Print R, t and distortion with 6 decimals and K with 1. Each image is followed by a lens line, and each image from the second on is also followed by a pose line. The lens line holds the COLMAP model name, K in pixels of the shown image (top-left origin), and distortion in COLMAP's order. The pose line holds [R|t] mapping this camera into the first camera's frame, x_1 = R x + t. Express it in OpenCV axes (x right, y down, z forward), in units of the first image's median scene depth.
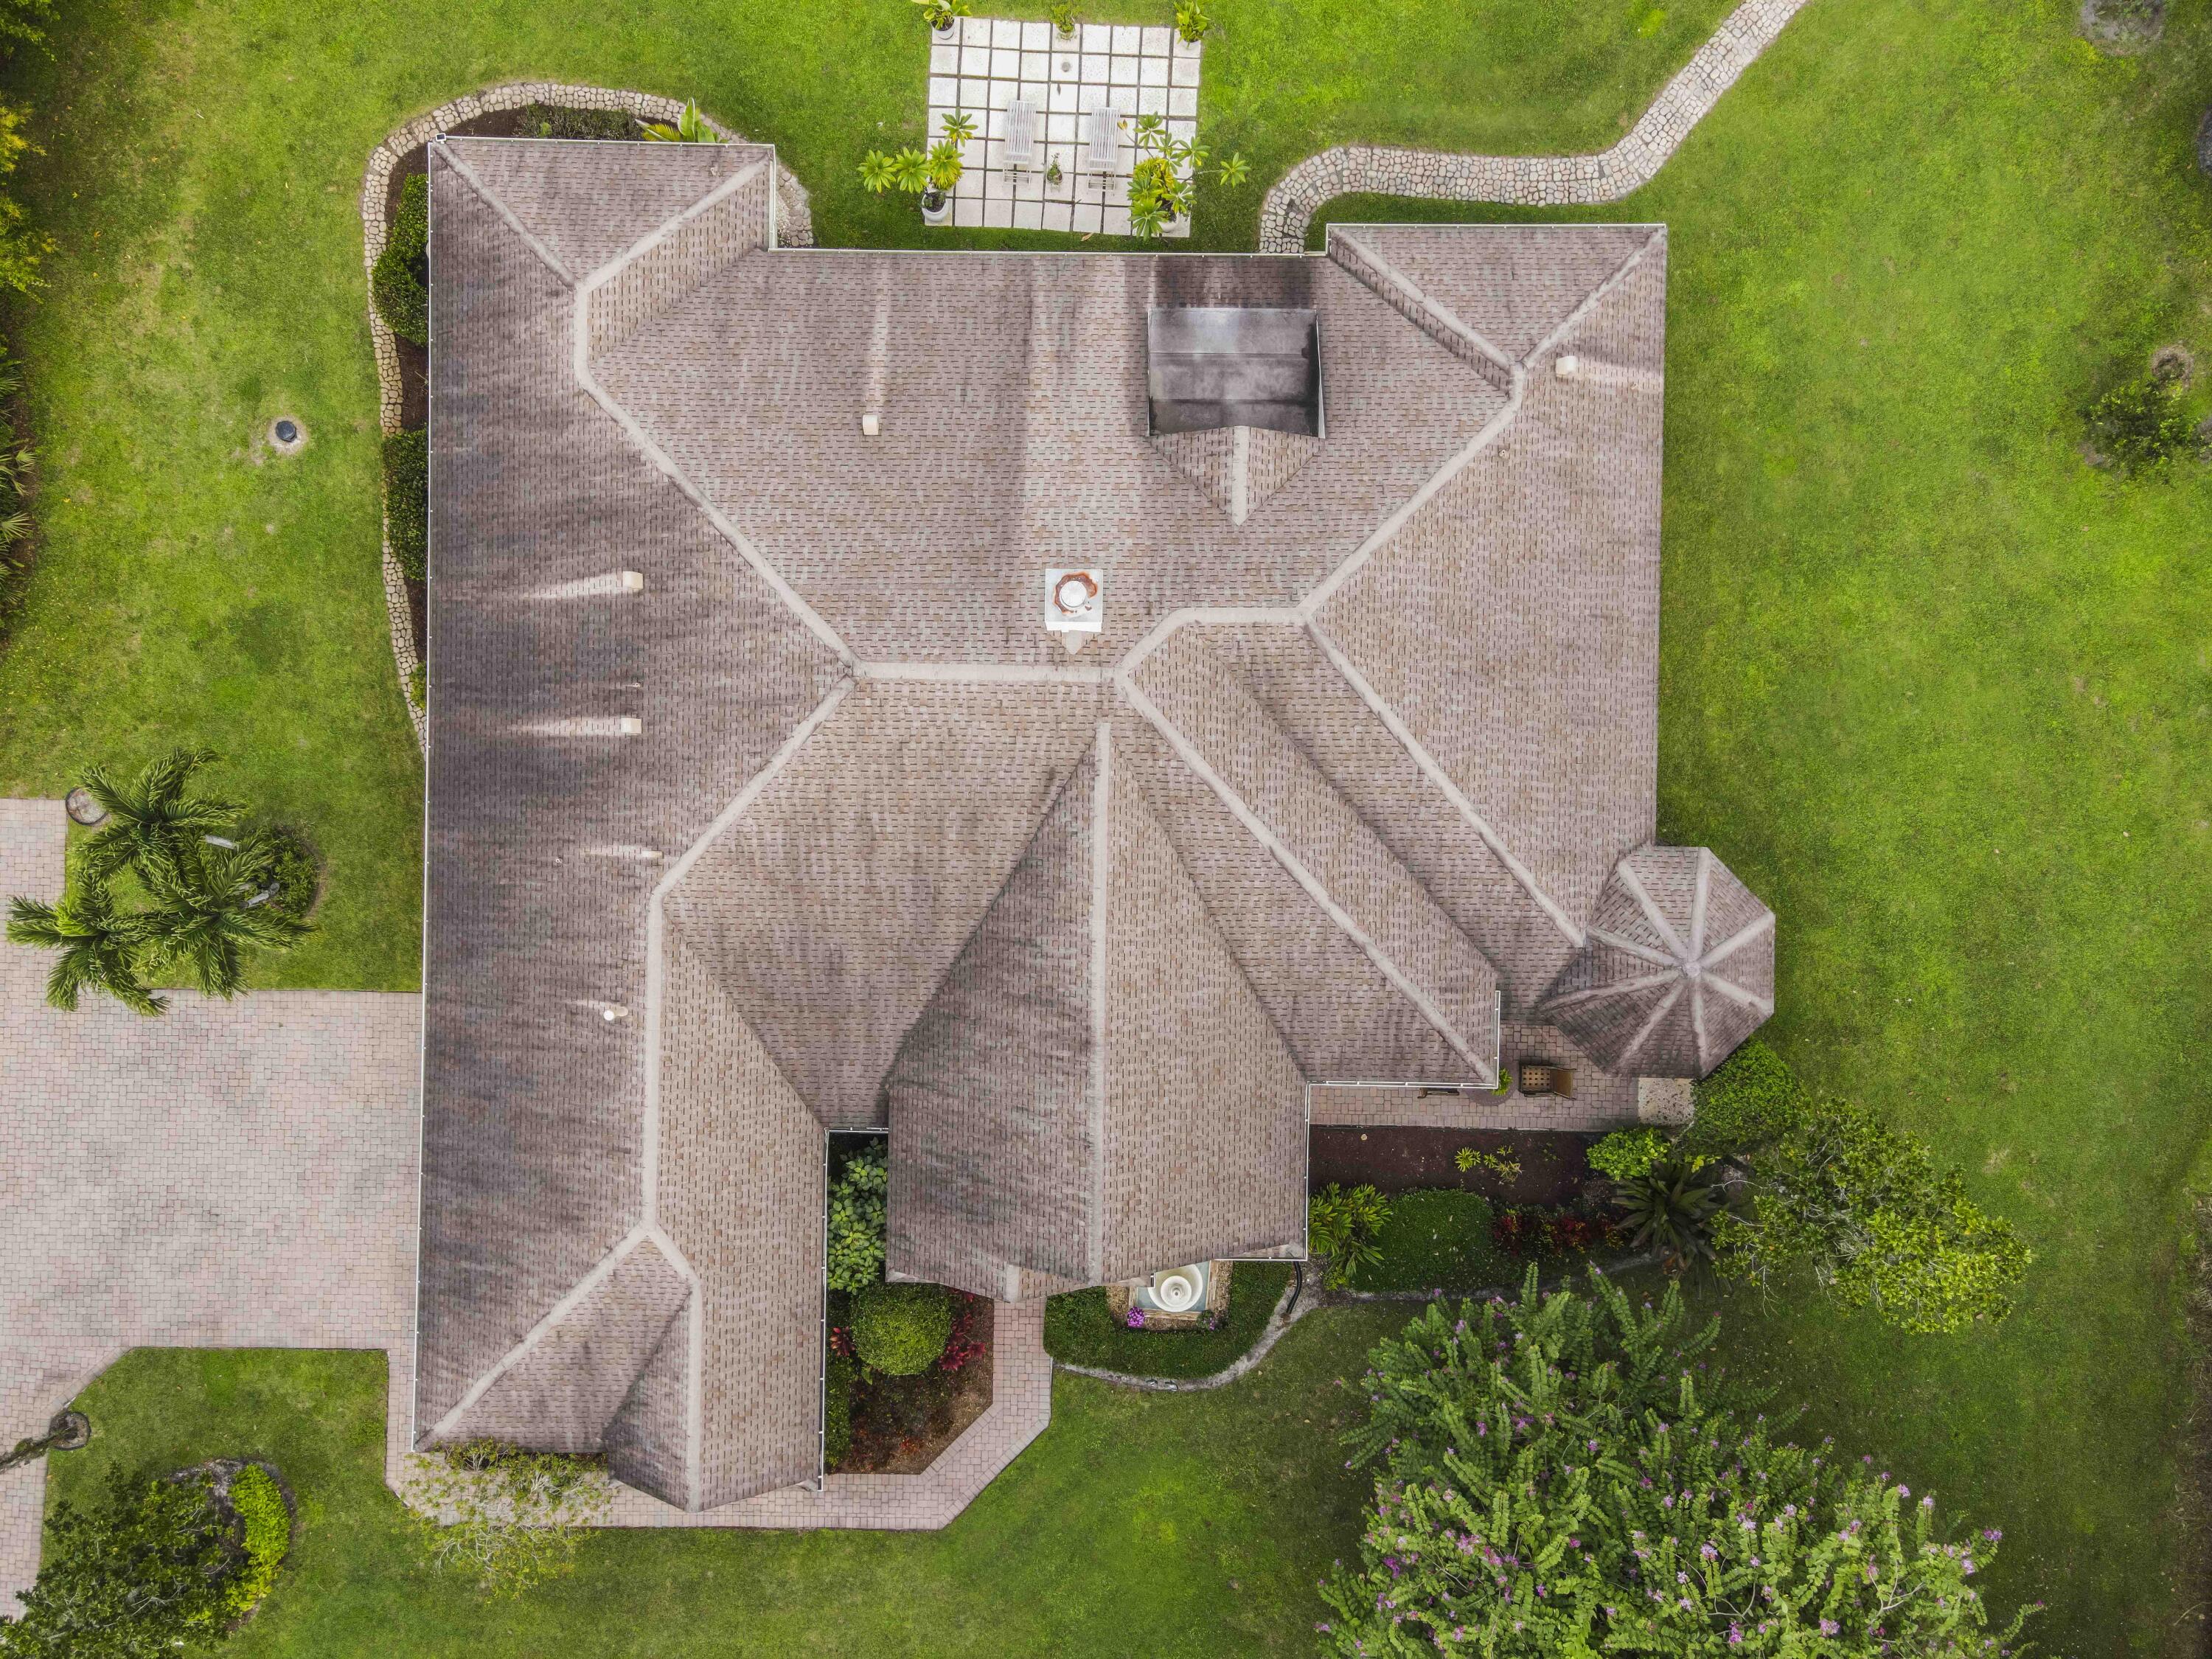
lens RADIAL K [[1620.2, 0, 1096.0], [0, 1620.2, 819.6], [0, 0, 1]] dist [0.048440, 0.002940]
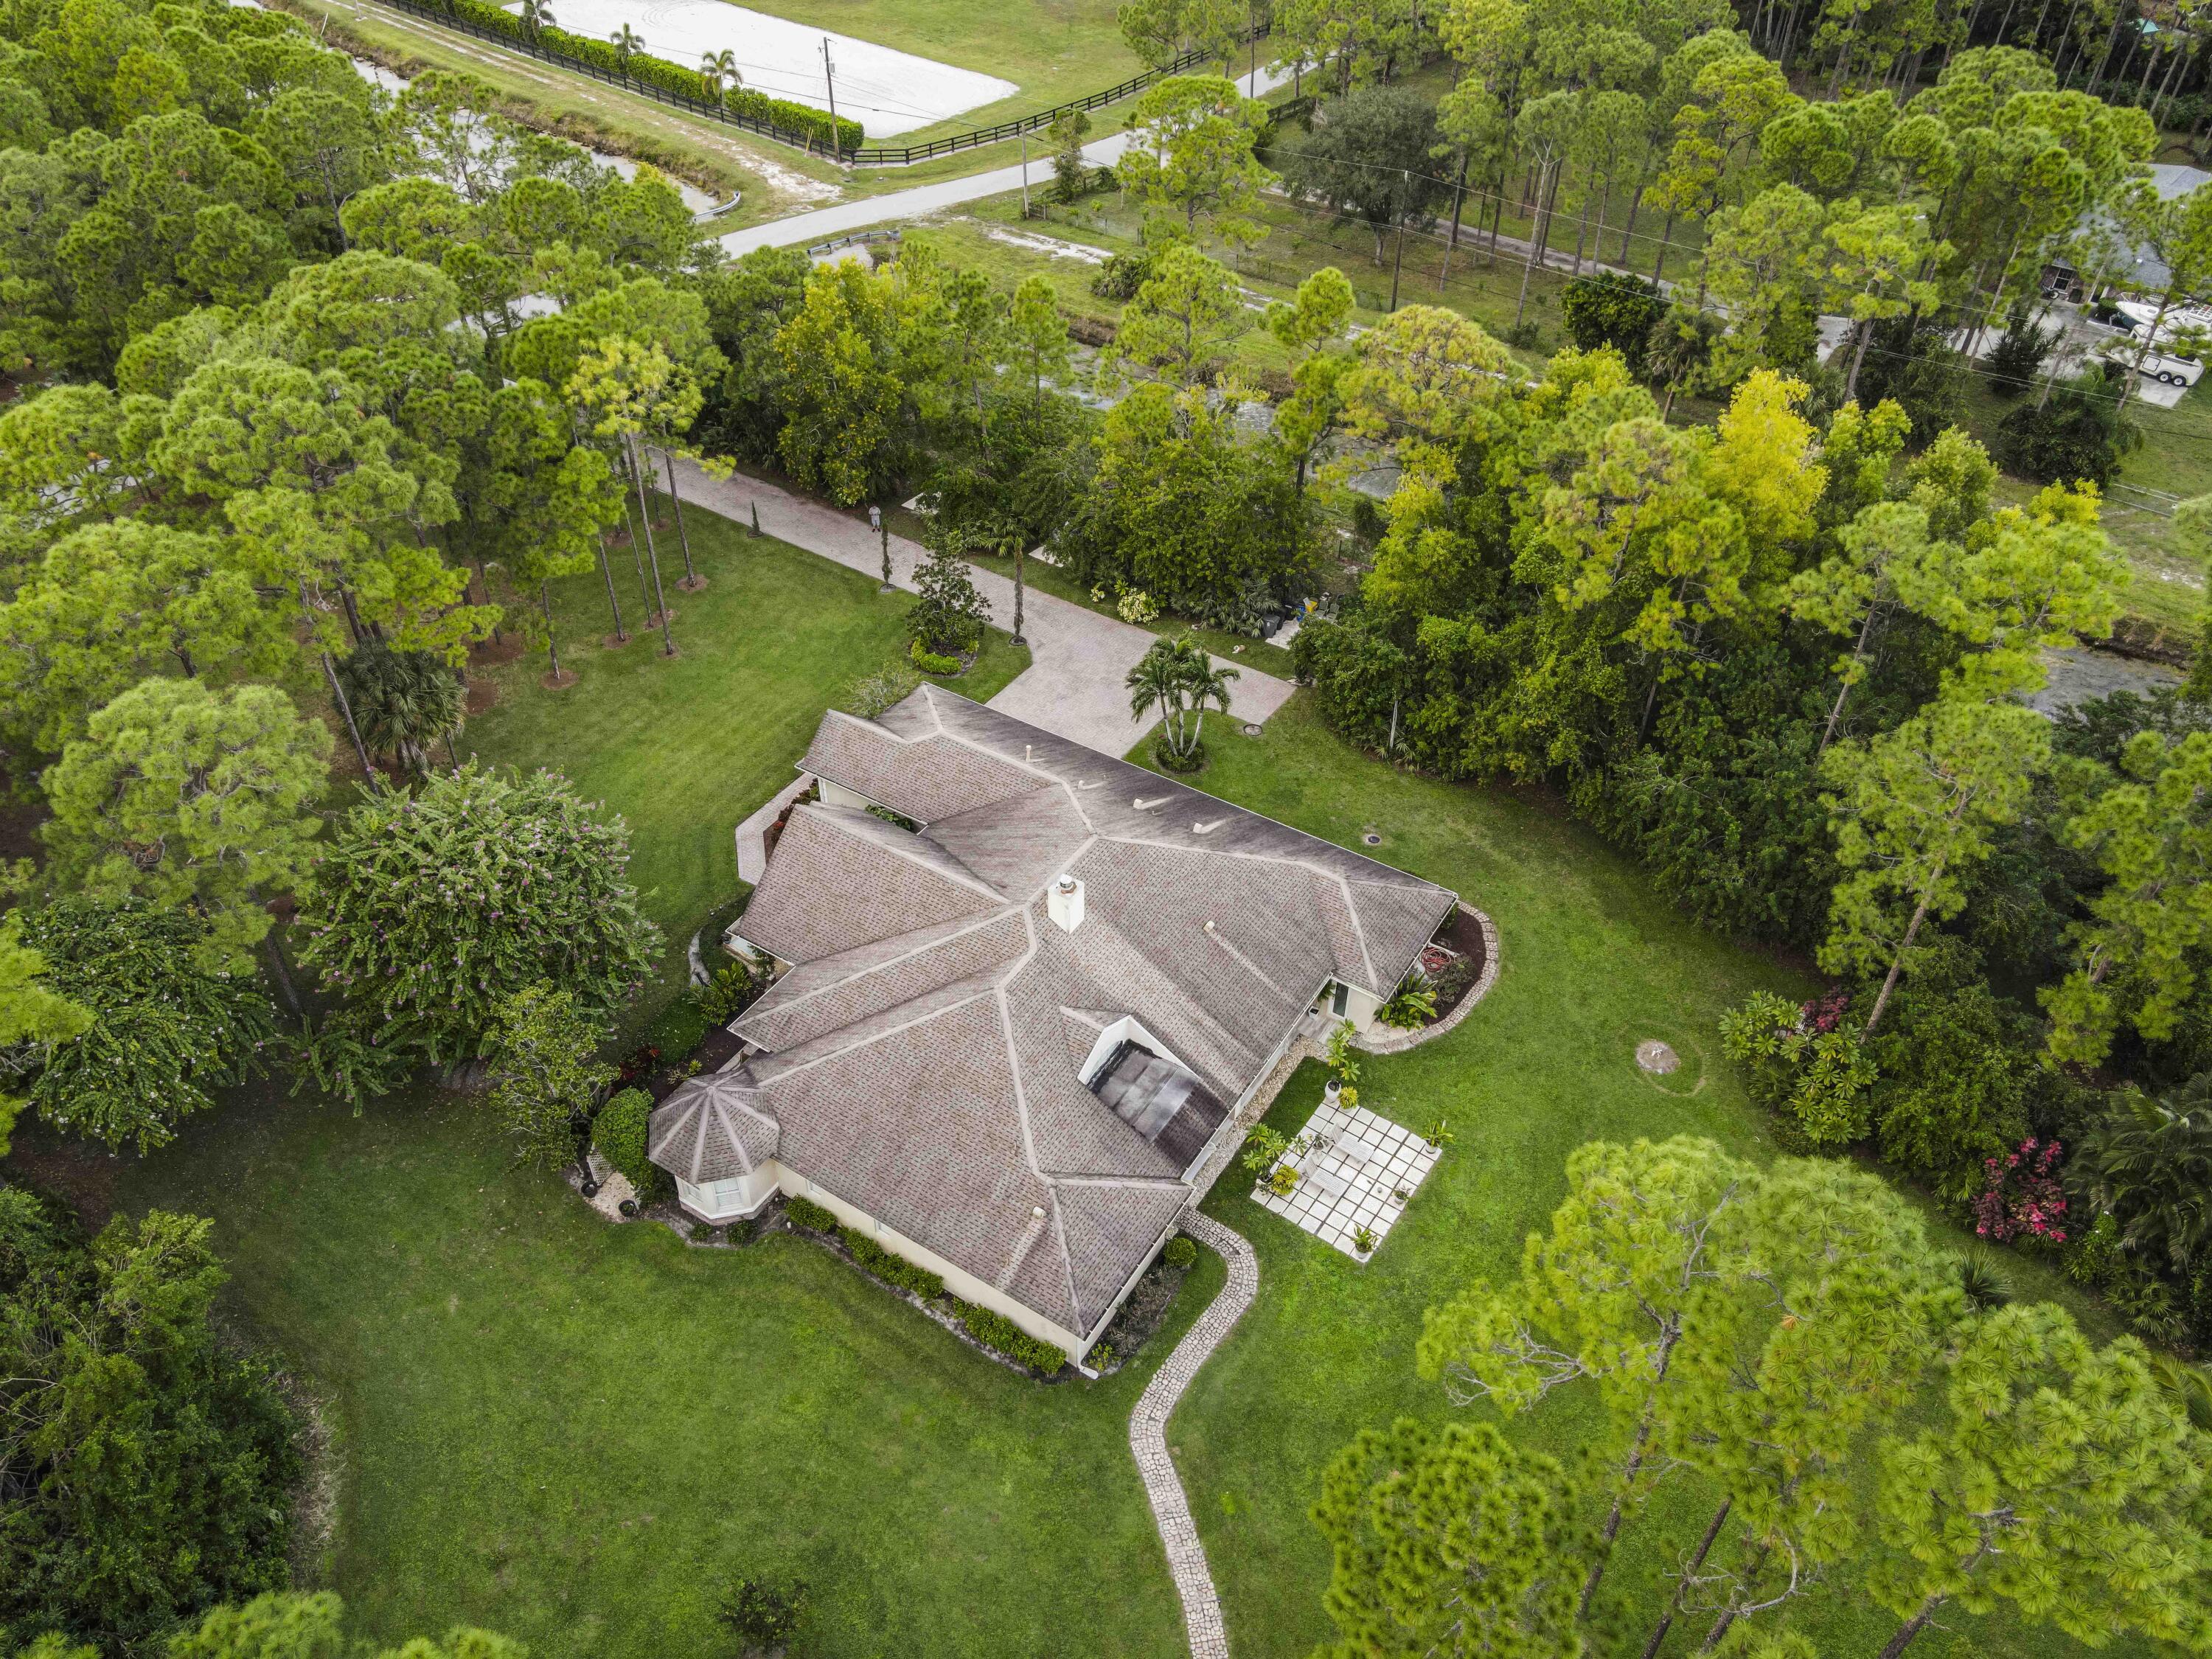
lens RADIAL K [[1620.2, 0, 1096.0], [0, 1620.2, 819.6], [0, 0, 1]] dist [0.048440, 0.002940]
pose [[-0.528008, 0.557461, -0.640660, 0.963623], [-0.849239, -0.346583, 0.398337, -0.747060], [0.000015, 0.754399, 0.656416, -0.322690]]
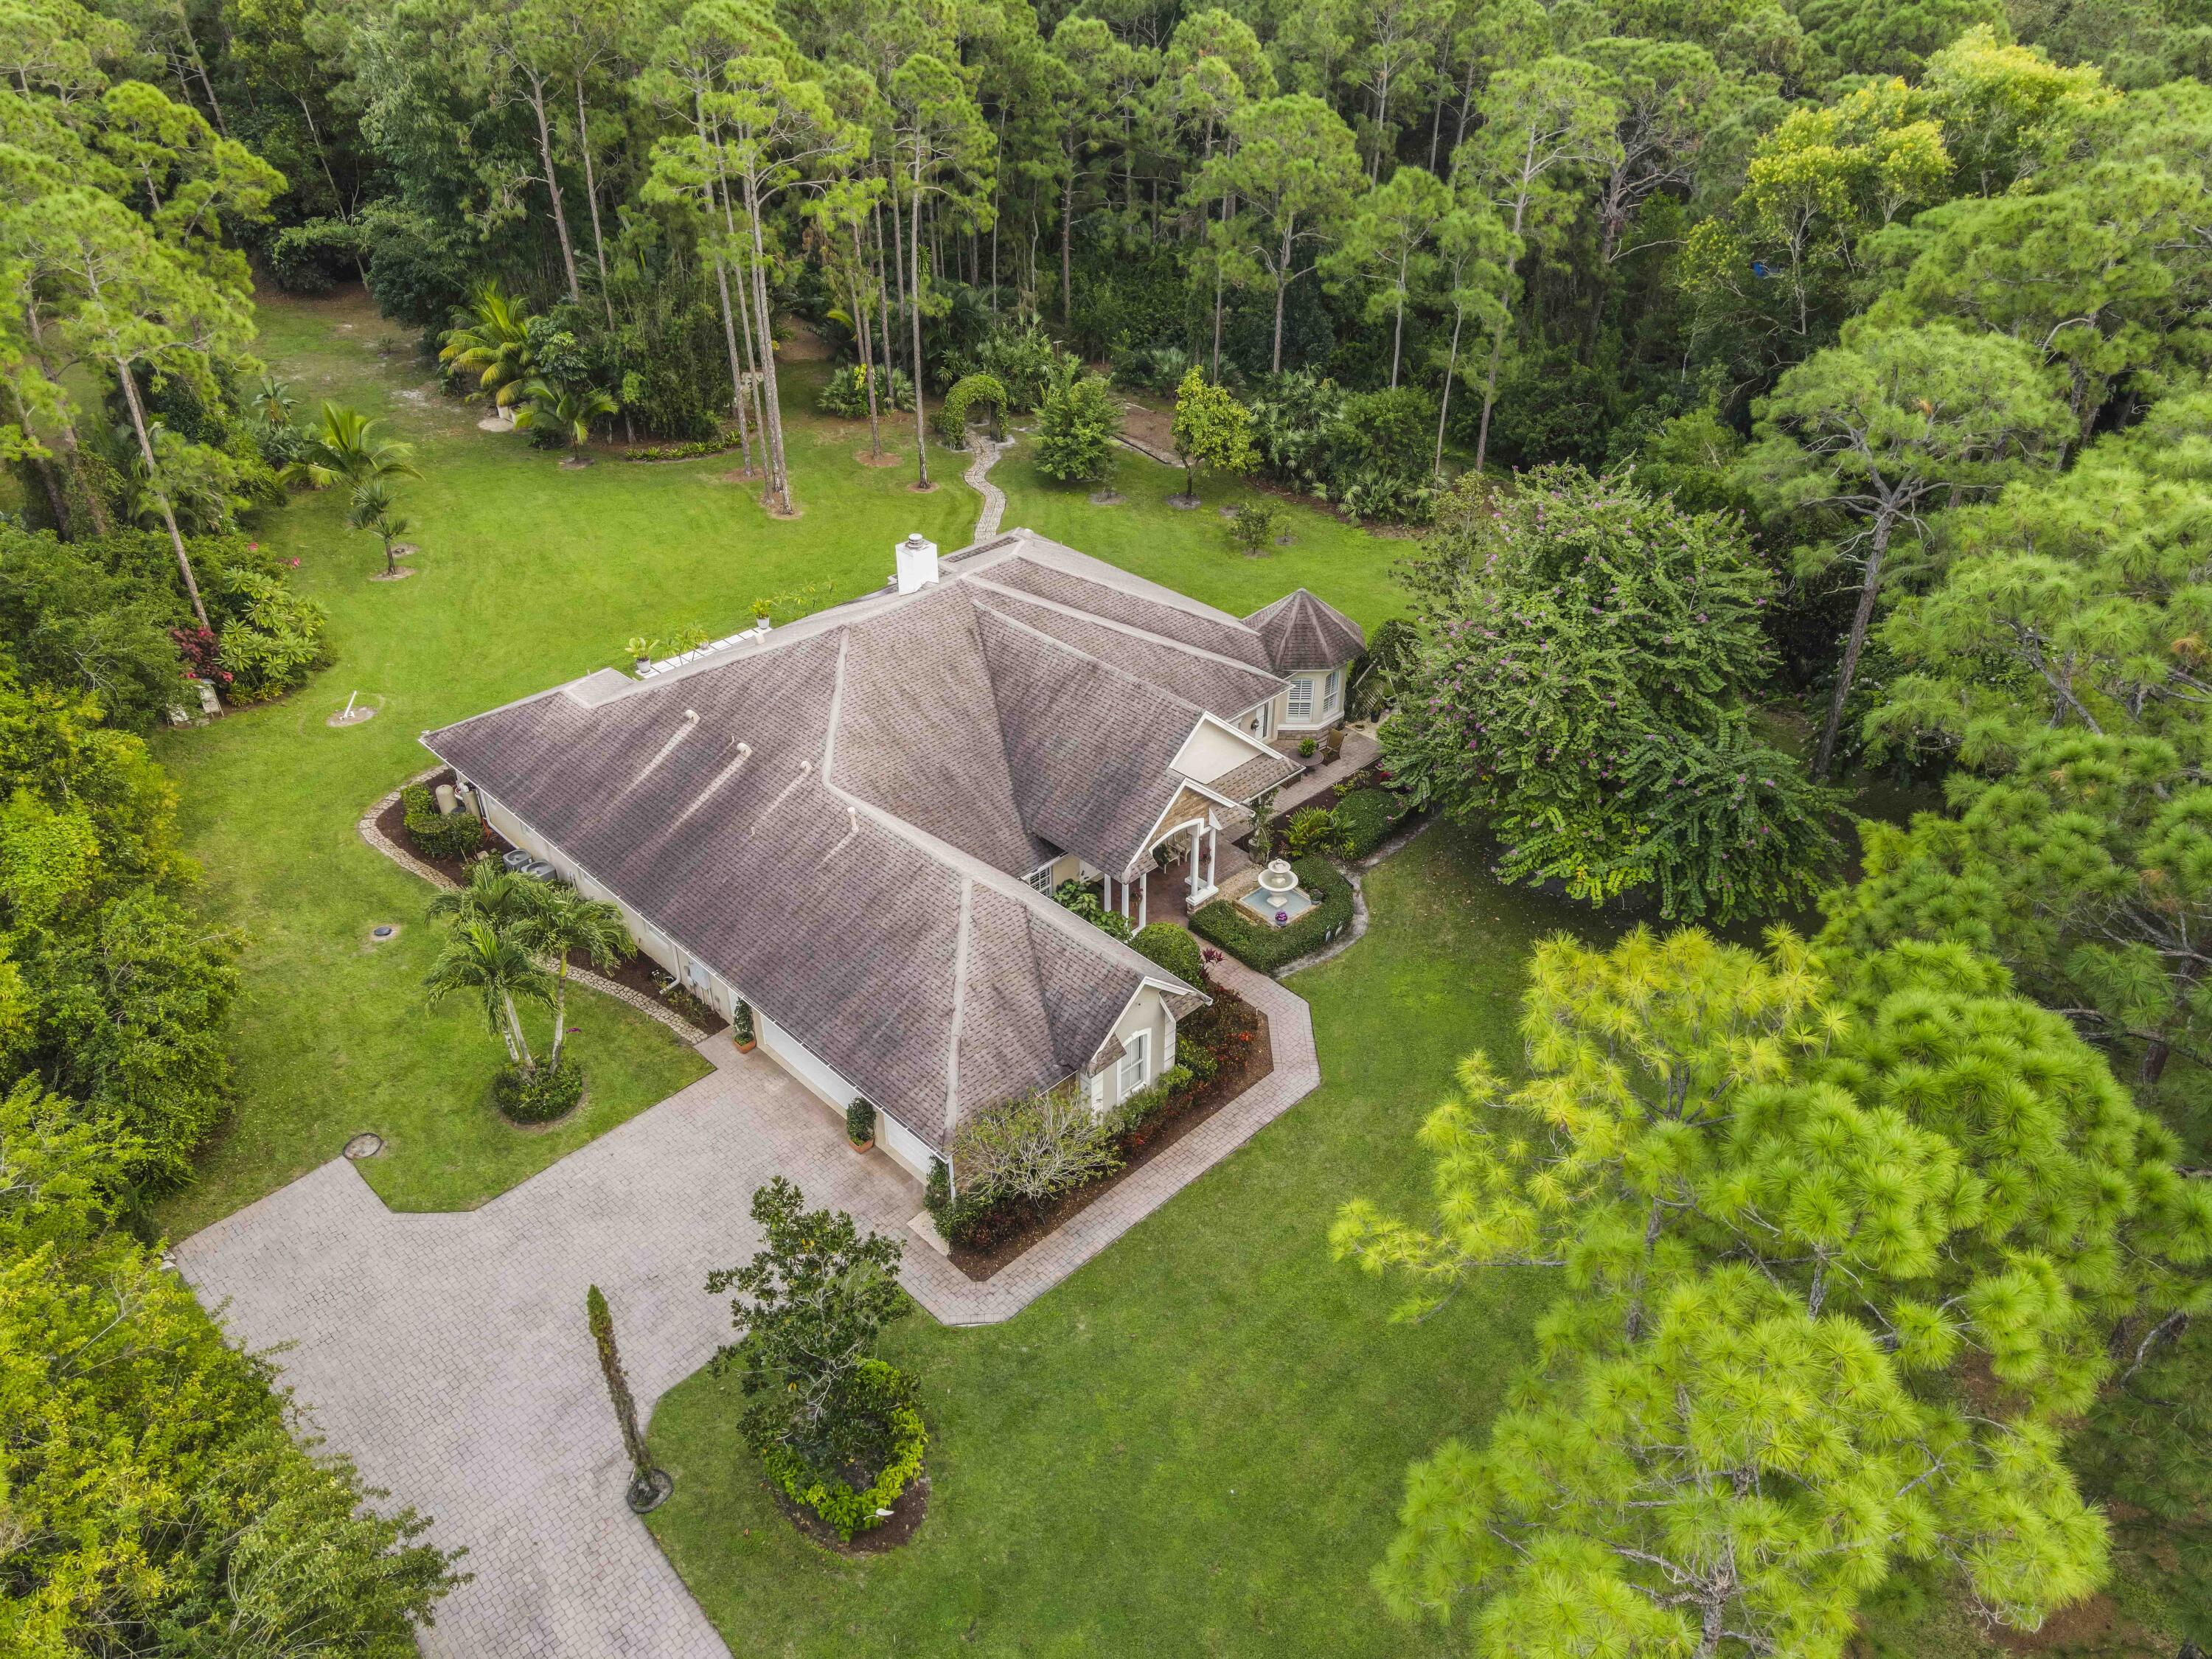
lens RADIAL K [[1620.2, 0, 1096.0], [0, 1620.2, 819.6], [0, 0, 1]] dist [0.048440, 0.002940]
pose [[0.702334, -0.385088, 0.598694, -0.893912], [0.711813, 0.371533, -0.596058, 1.005599], [0.007100, 0.844790, 0.535051, 0.204089]]
